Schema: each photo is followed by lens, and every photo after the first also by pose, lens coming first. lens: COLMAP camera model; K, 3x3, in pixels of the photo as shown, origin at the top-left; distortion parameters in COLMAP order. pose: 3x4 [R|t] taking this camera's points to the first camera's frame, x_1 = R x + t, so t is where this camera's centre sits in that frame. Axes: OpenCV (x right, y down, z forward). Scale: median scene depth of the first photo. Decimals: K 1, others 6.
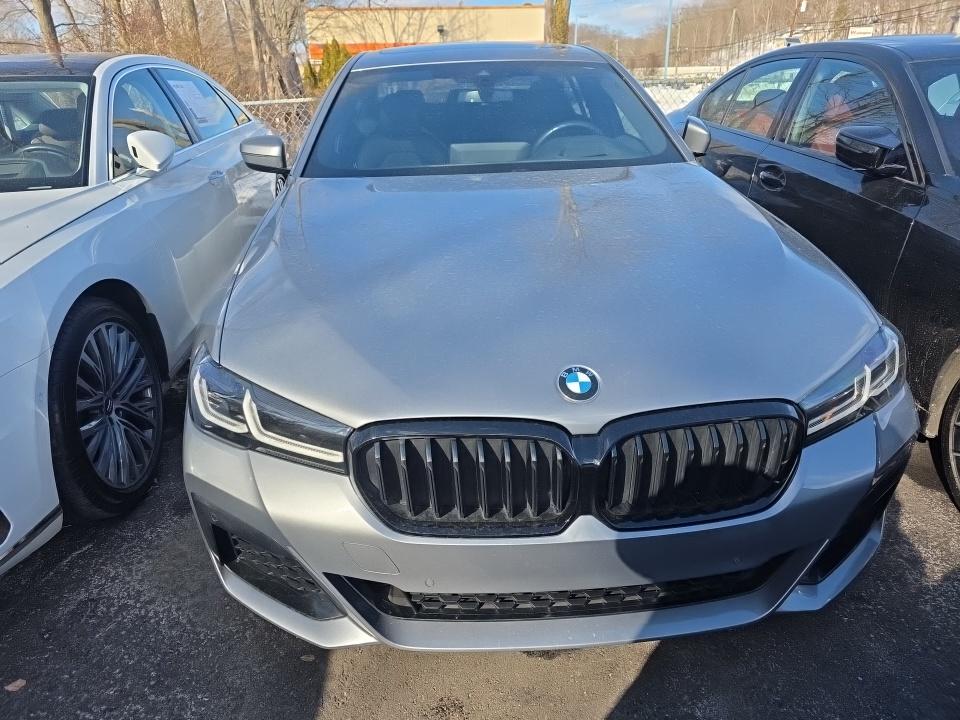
lens RADIAL K [[643.8, 0, 480.0], [0, 643.8, 360.0], [0, 0, 1]] dist [0.004839, 0.000647]
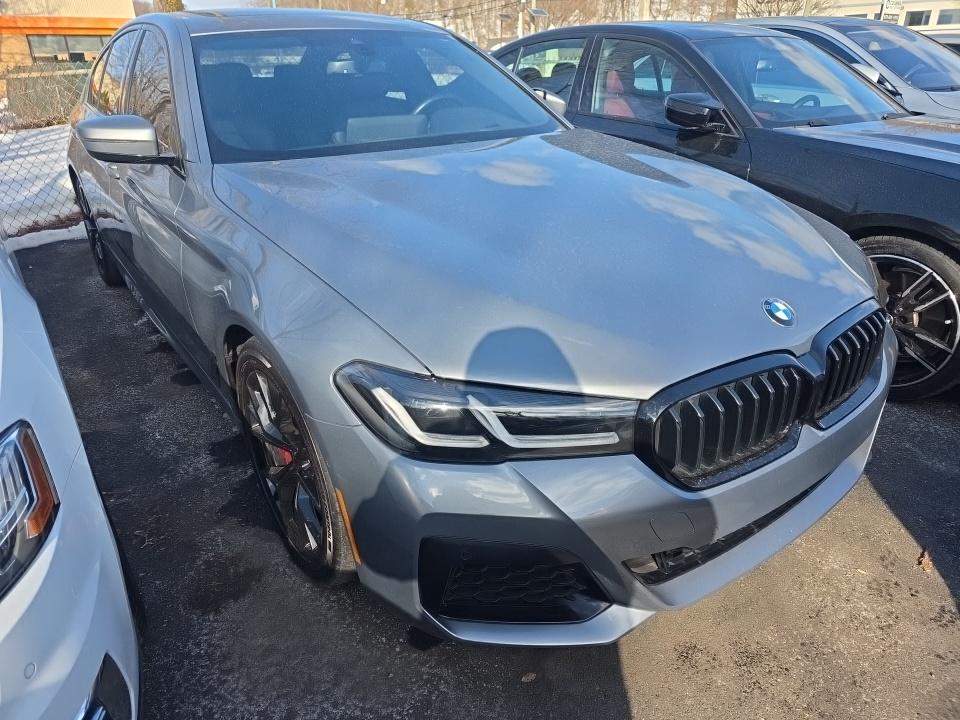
lens RADIAL K [[638.9, 0, 480.0], [0, 638.9, 360.0], [0, 0, 1]] dist [-0.000529, -0.001041]
pose [[0.847292, -0.213681, 0.486247, -0.457844], [0.203326, 0.976256, 0.074716, -0.038516], [-0.490667, 0.035561, 0.870621, 0.160292]]
